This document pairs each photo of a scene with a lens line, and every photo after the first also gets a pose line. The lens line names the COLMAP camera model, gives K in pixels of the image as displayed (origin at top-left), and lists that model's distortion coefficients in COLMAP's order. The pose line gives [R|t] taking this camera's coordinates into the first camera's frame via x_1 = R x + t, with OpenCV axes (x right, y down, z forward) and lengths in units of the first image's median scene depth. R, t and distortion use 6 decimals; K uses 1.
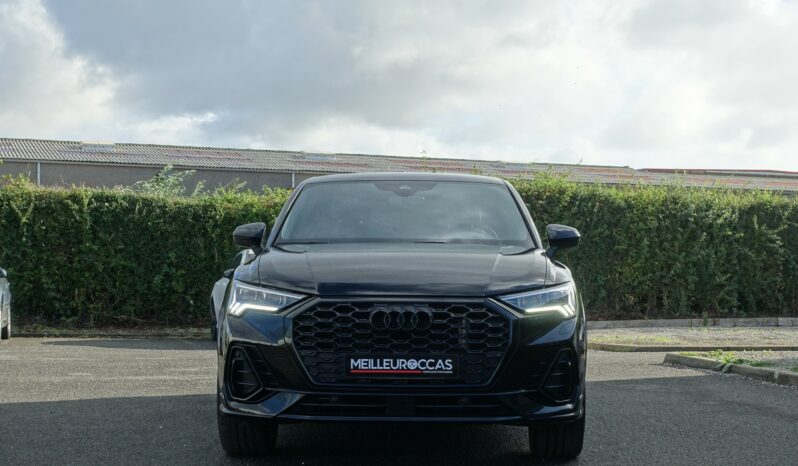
lens RADIAL K [[1321.8, 0, 401.1], [0, 1321.8, 233.8], [0, 0, 1]] dist [0.003613, 0.000000]
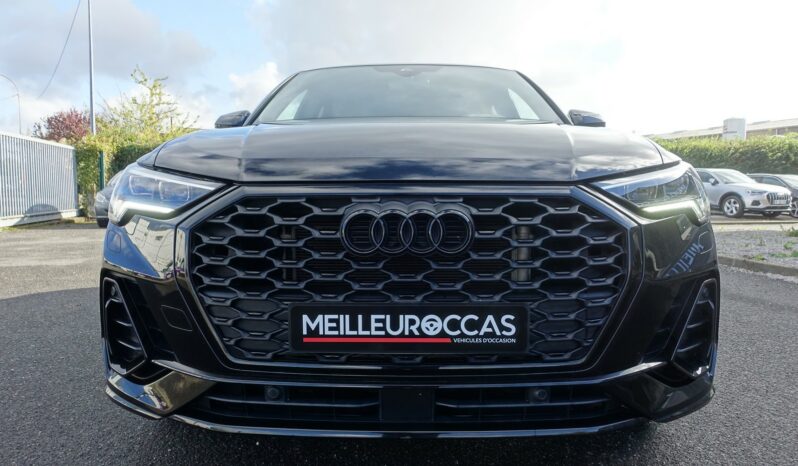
lens RADIAL K [[551.9, 0, 399.0], [0, 551.9, 234.7], [0, 0, 1]] dist [-0.003249, 0.005829]
pose [[0.999961, -0.006887, -0.005588, -0.001873], [0.007473, 0.993594, 0.112761, 0.043654], [0.004776, -0.112799, 0.993606, 0.800554]]
